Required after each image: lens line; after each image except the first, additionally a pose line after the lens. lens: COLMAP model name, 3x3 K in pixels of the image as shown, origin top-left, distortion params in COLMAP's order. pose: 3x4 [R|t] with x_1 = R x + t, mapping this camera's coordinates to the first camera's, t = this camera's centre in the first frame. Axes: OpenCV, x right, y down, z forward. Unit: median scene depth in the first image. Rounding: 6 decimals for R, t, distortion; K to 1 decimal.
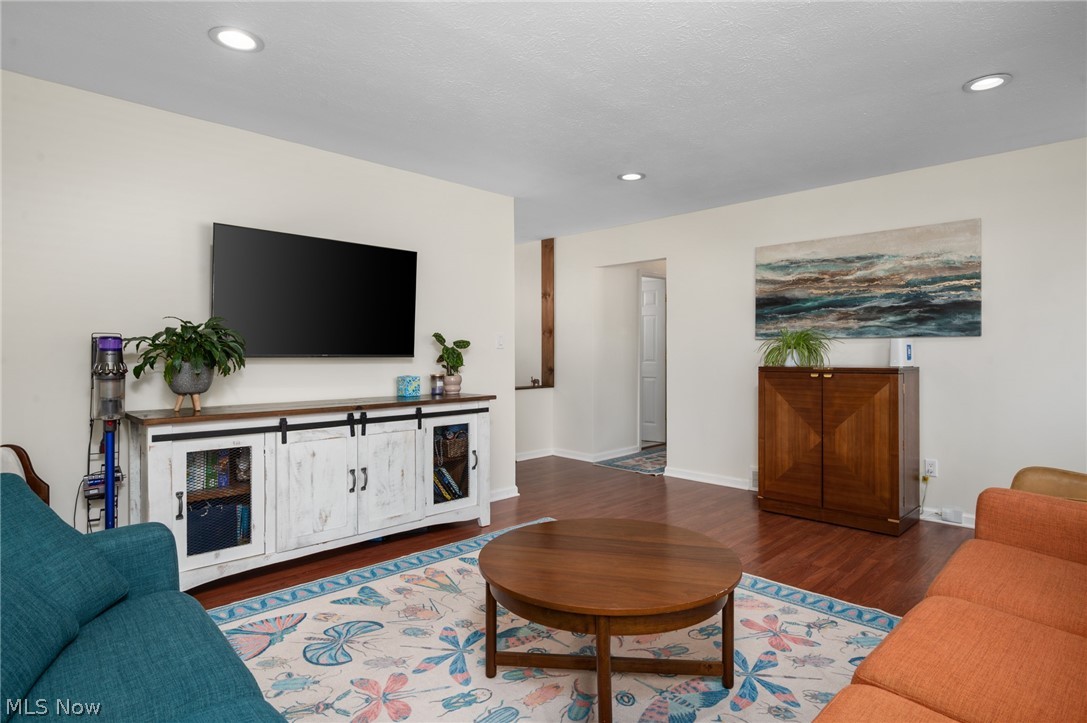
lens RADIAL K [[592.5, 0, 553.4], [0, 592.5, 353.3], [0, 0, 1]] dist [-0.000111, 0.000137]
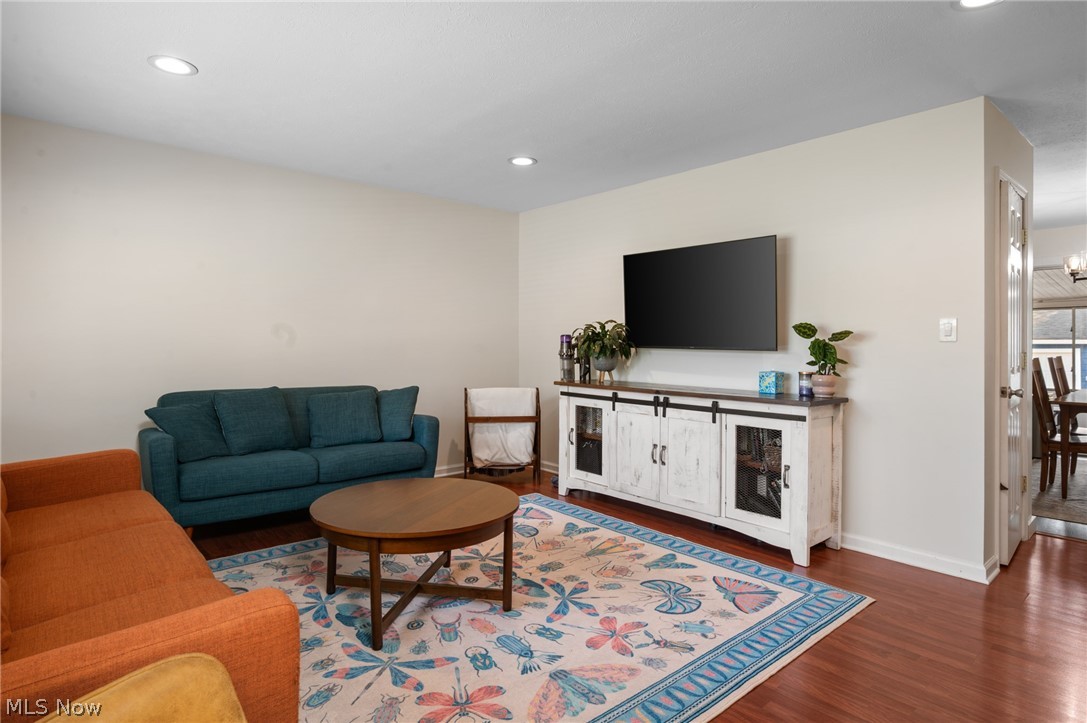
lens RADIAL K [[591.7, 0, 542.1], [0, 591.7, 340.5], [0, 0, 1]] dist [-0.000028, 0.000046]
pose [[-0.076218, -0.005060, -0.997078, 0.696469], [-0.012710, 0.999911, -0.004103, -0.001264], [0.997010, 0.012361, -0.076275, 0.707578]]
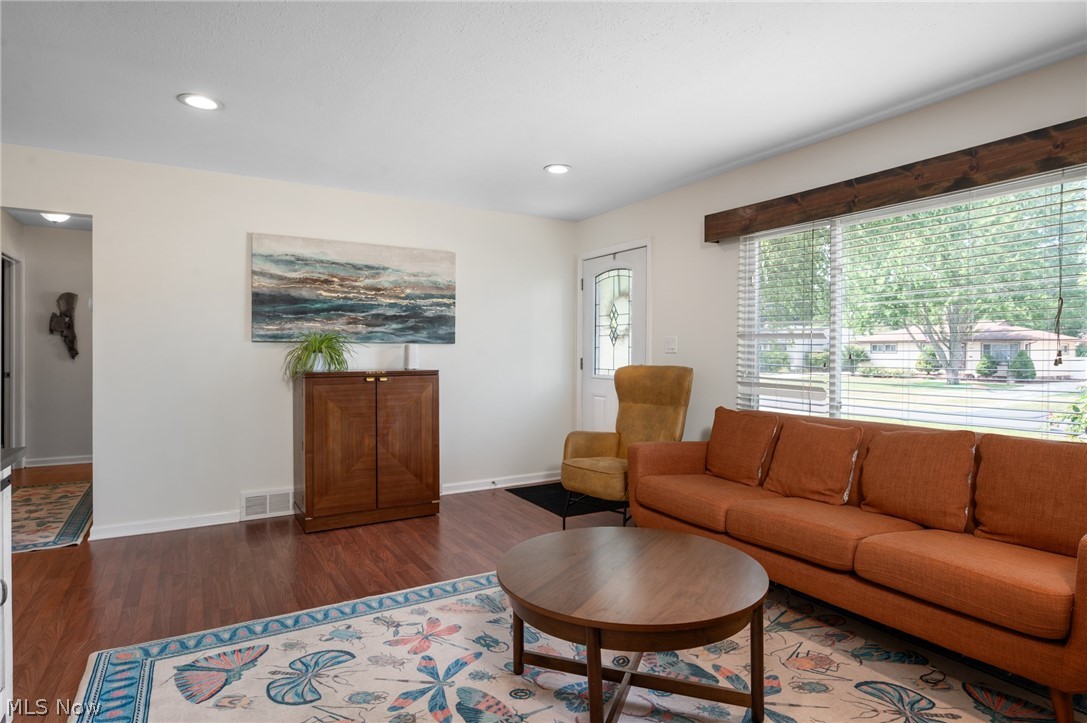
lens RADIAL K [[592.5, 0, 553.4], [0, 592.5, 353.3], [0, 0, 1]] dist [-0.000111, 0.000137]
pose [[0.241349, 0.002828, 0.970434, -0.462381], [0.001410, 0.999994, -0.003265, -0.003285], [-0.970437, 0.002157, 0.241344, 0.461596]]
